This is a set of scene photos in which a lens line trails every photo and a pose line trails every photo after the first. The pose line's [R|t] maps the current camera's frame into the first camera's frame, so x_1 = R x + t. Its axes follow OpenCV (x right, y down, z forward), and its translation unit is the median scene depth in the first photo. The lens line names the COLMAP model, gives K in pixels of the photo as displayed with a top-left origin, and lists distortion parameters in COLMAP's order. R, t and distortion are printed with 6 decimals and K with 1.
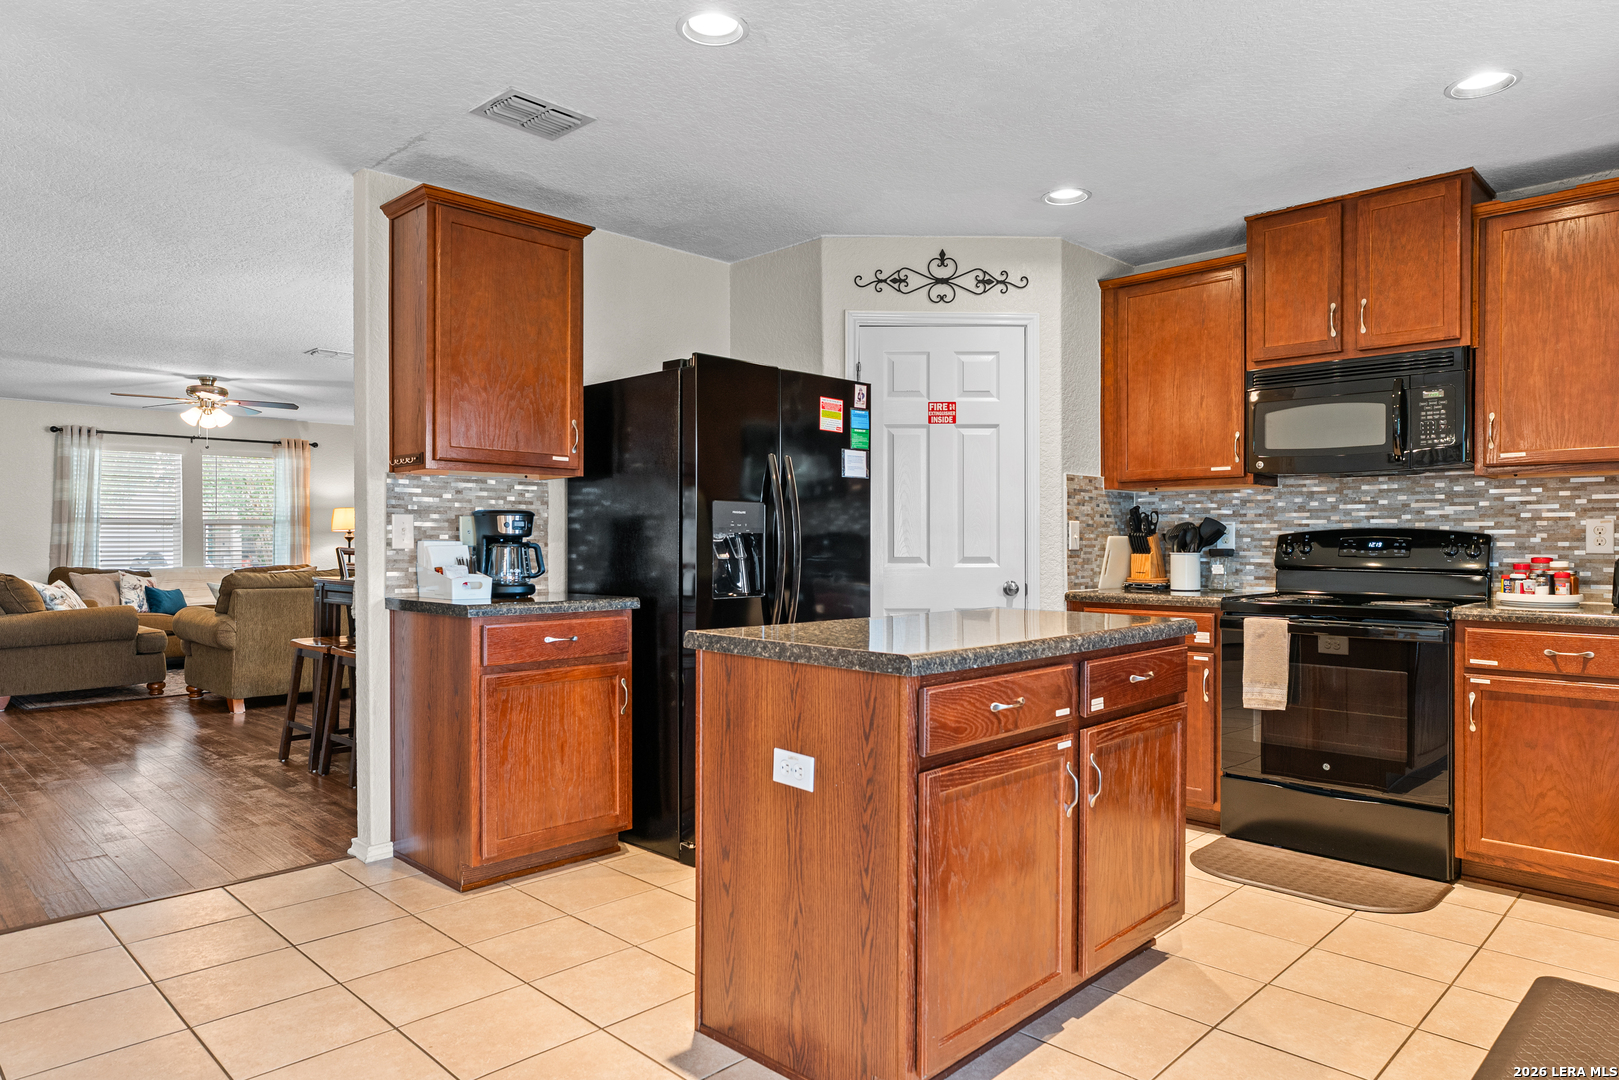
lens RADIAL K [[983.8, 0, 829.1], [0, 983.8, 551.4], [0, 0, 1]] dist [-0.006423, -0.000935]
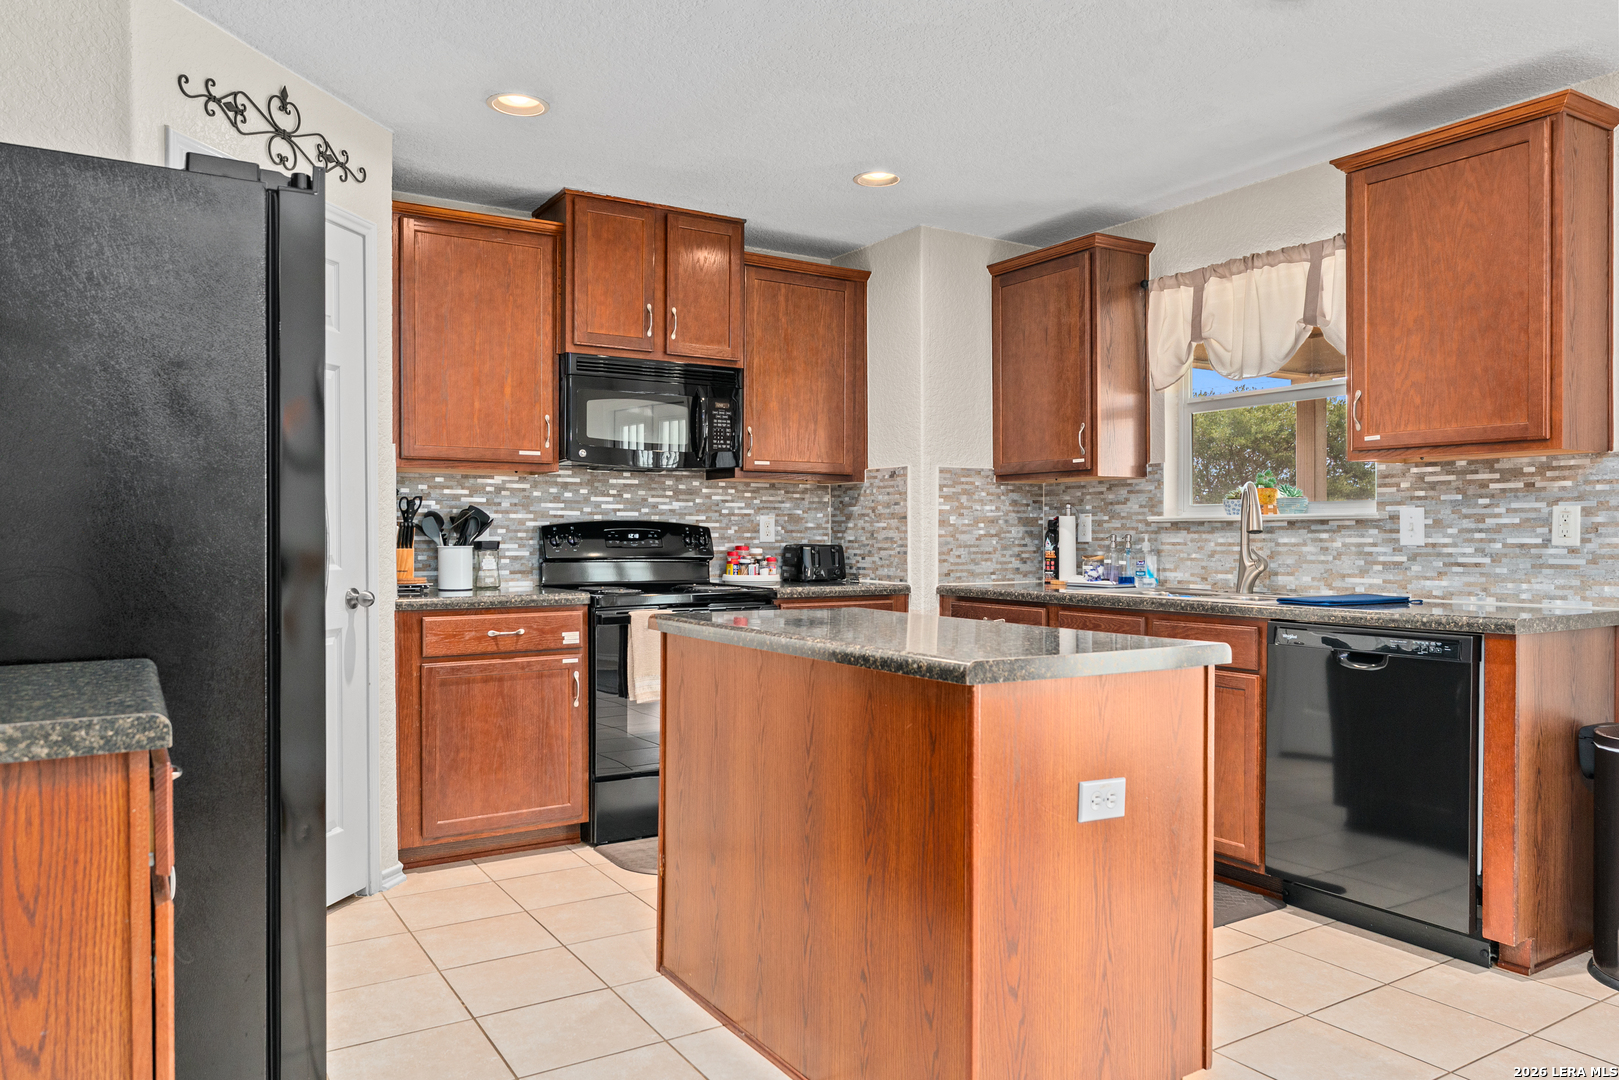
lens RADIAL K [[1075.1, 0, 802.7], [0, 1075.1, 543.7], [0, 0, 1]] dist [-0.004619, -0.000817]
pose [[0.265263, -0.009787, 0.964126, -0.527457], [0.009102, 0.999929, 0.007646, -0.005769], [-0.964133, 0.006748, 0.265334, 0.523844]]
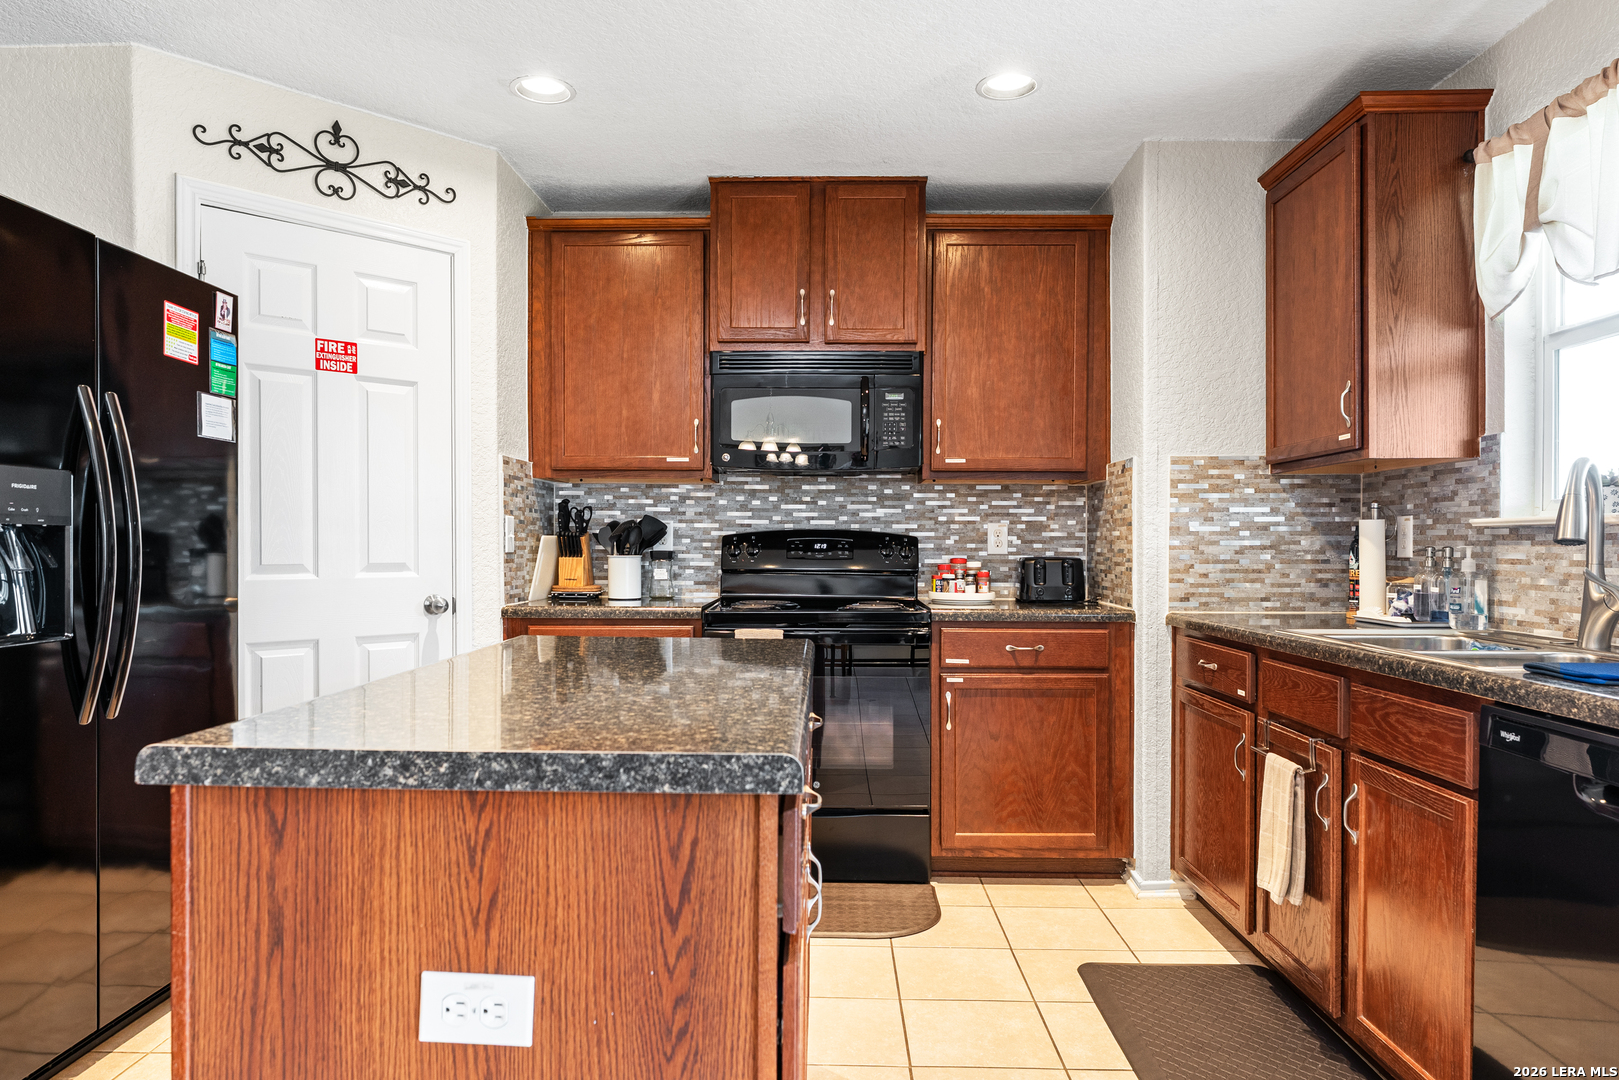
lens RADIAL K [[1008.7, 0, 805.4], [0, 1008.7, 556.6], [0, 0, 1]] dist [-0.002230, -0.000900]
pose [[0.741157, -0.006469, 0.671300, -0.129884], [0.003653, 0.999978, 0.005603, -0.002303], [-0.671321, -0.001700, 0.741164, 0.272013]]
